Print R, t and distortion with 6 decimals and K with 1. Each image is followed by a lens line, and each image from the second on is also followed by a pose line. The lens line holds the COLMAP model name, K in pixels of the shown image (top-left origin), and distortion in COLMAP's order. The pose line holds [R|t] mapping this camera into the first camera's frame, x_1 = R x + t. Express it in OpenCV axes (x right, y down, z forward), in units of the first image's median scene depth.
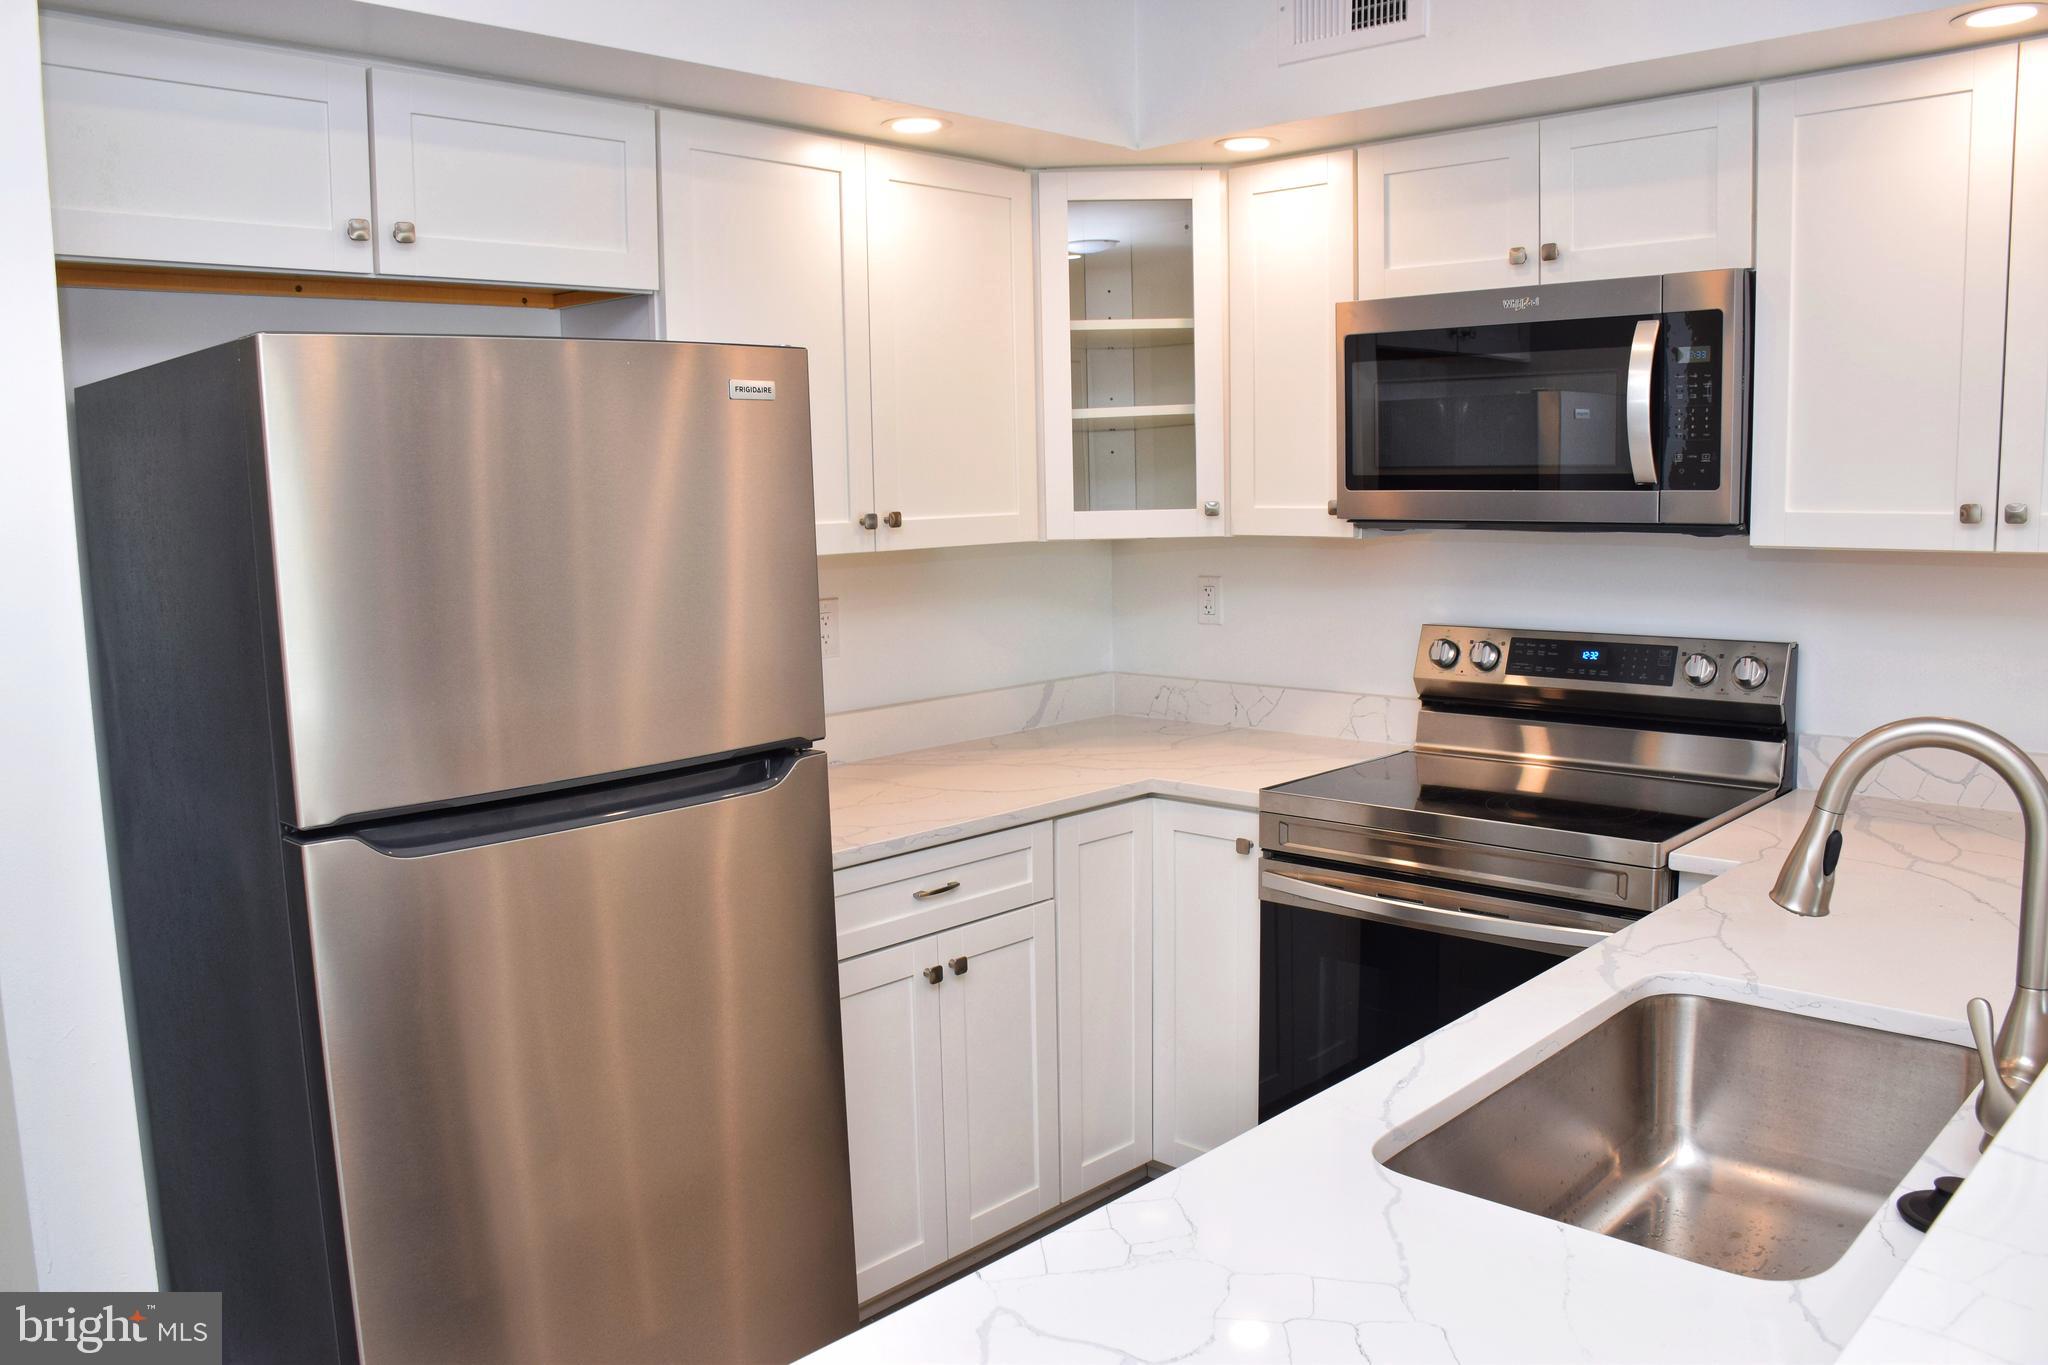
lens RADIAL K [[1670.4, 0, 1024.0], [0, 1670.4, 682.5], [0, 0, 1]] dist [0.001560, -0.000566]
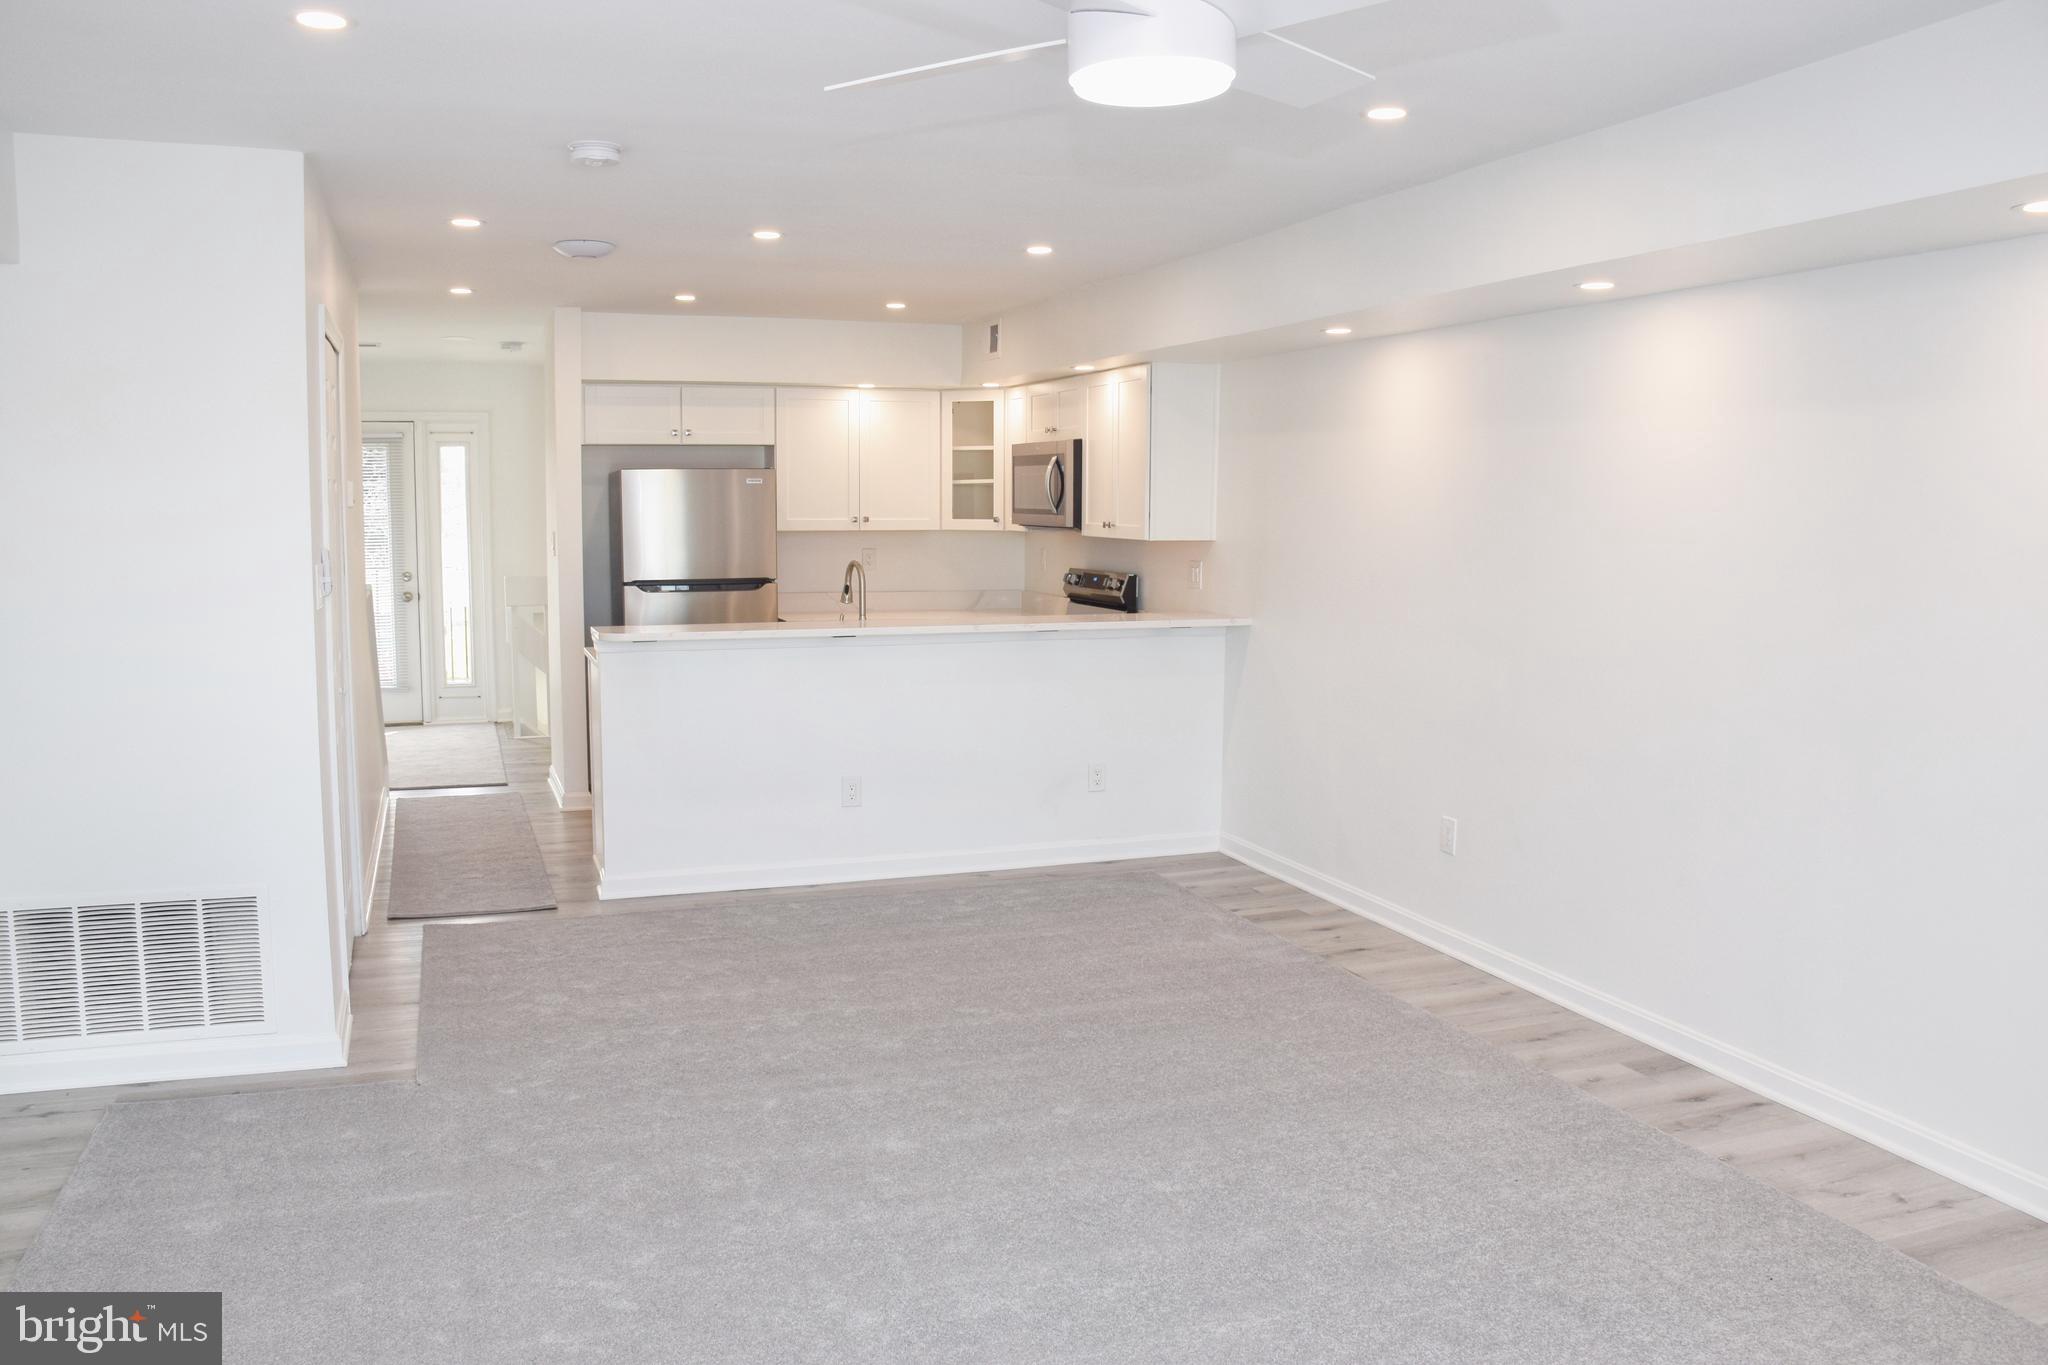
lens RADIAL K [[1670.4, 0, 1024.0], [0, 1670.4, 682.5], [0, 0, 1]] dist [0.001560, -0.000566]
pose [[0.877078, 0.077042, -0.474129, 1.422377], [-0.088670, 0.996059, -0.002176, 0.151608], [0.472092, 0.043949, 0.880453, -1.268624]]
